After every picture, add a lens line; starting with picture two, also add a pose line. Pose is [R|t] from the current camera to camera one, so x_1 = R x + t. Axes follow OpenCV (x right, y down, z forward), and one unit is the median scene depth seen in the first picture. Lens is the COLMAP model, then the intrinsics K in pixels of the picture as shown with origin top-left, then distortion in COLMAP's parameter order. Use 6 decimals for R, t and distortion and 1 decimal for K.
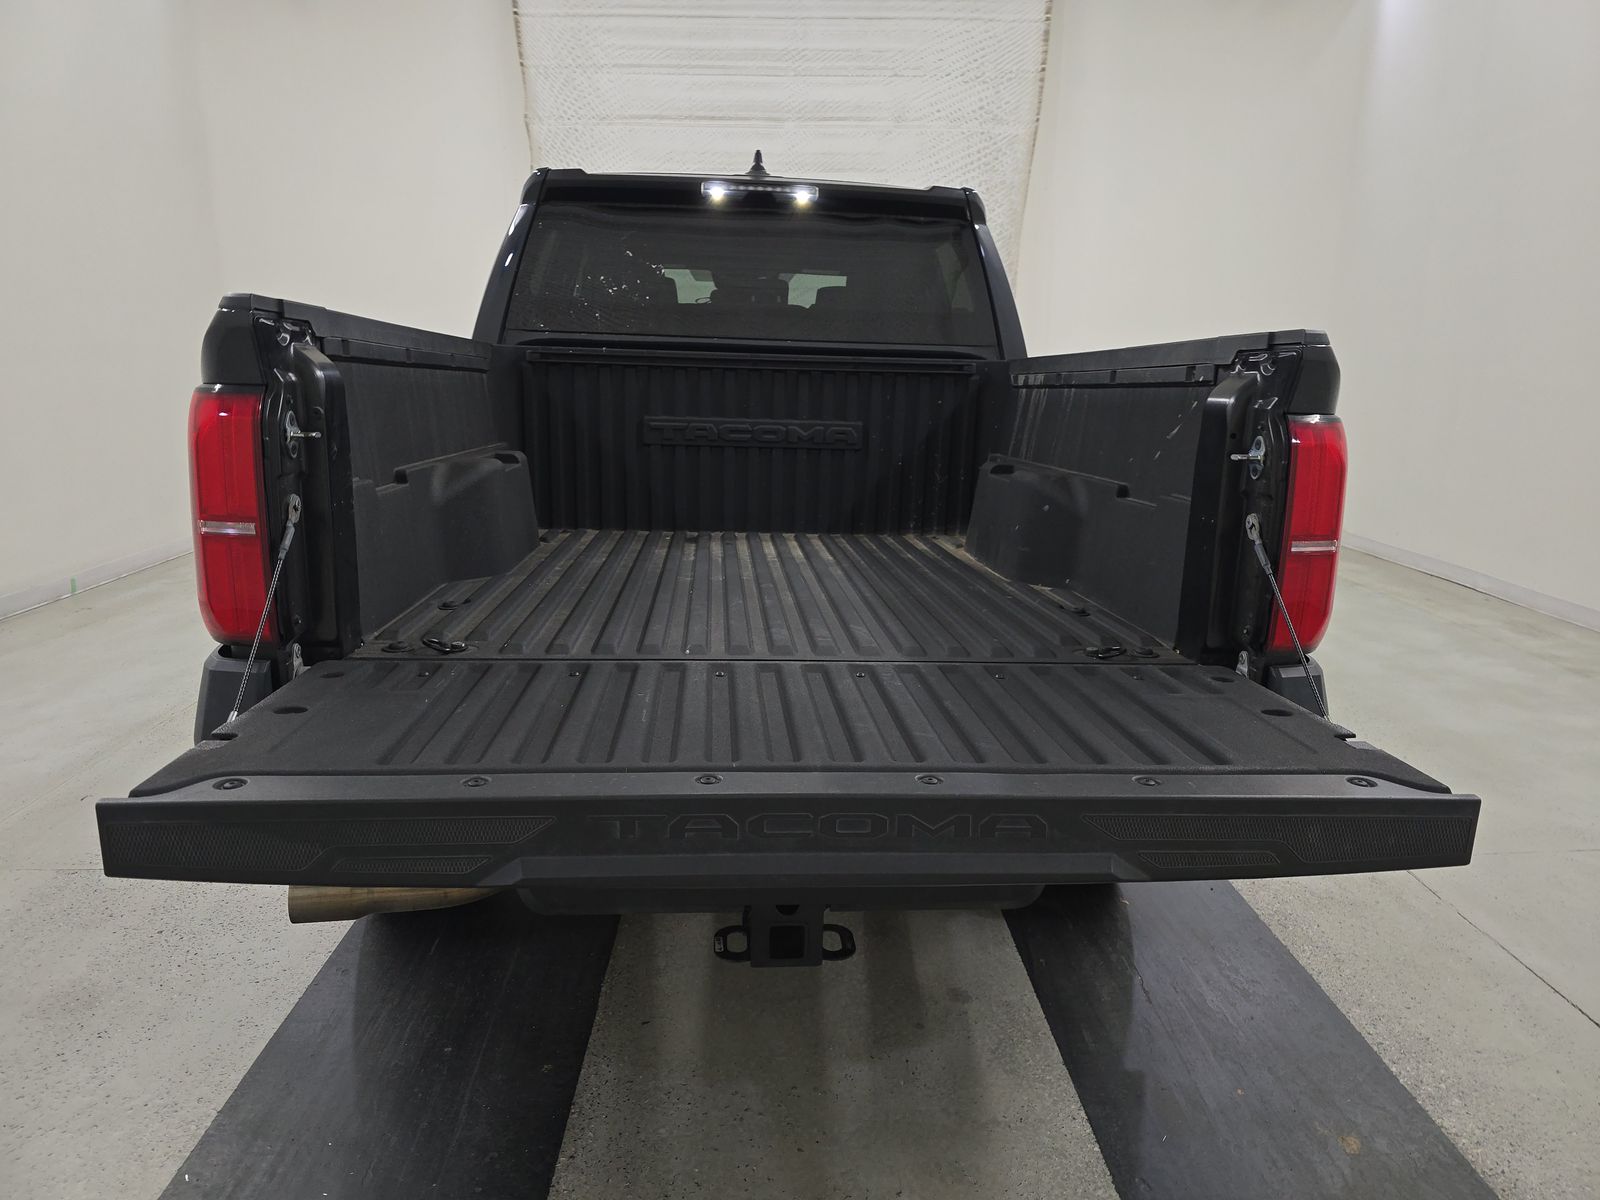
lens RADIAL K [[987.5, 0, 788.7], [0, 987.5, 602.0], [0, 0, 1]] dist [-0.000657, -0.012650]
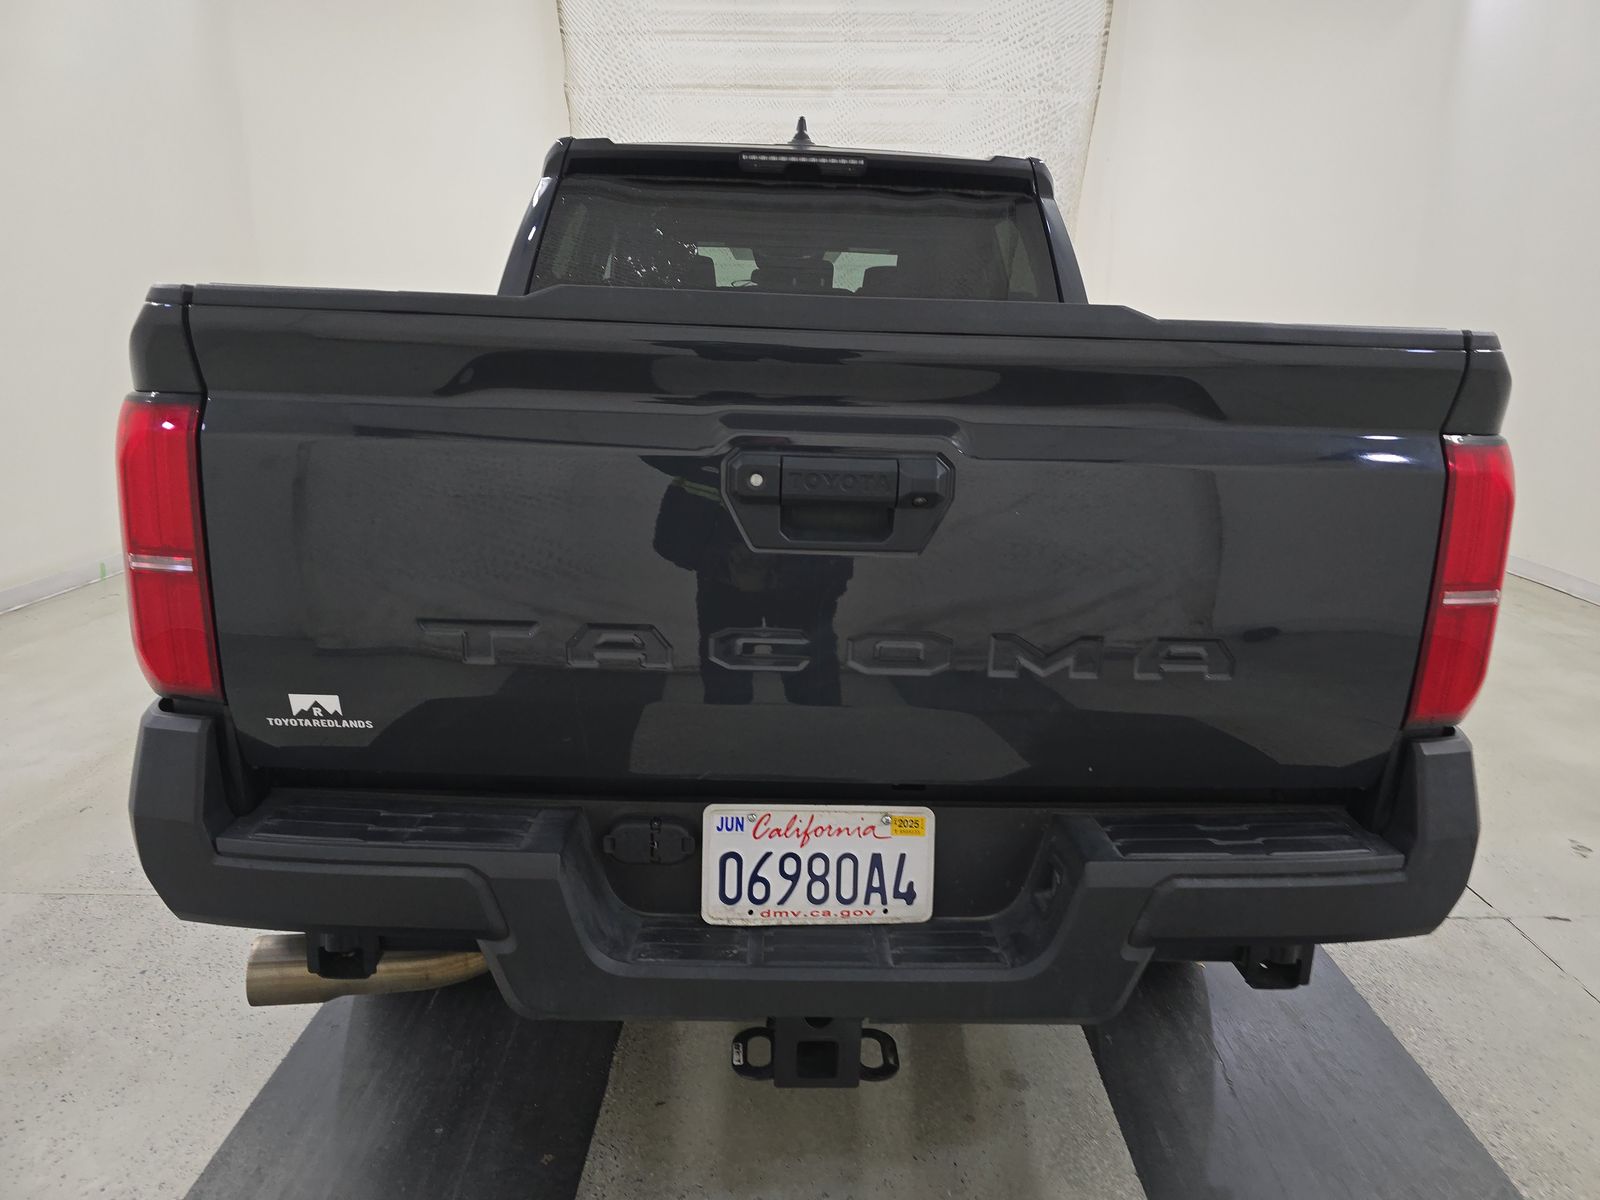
lens RADIAL K [[987.5, 0, 795.2], [0, 987.5, 599.8], [0, 0, 1]] dist [-0.000657, -0.012650]
pose [[0.999225, 0.013614, -0.036934, 0.003262], [-0.012831, 0.999690, 0.021360, -0.045574], [0.037213, -0.020870, 0.999089, 0.117189]]
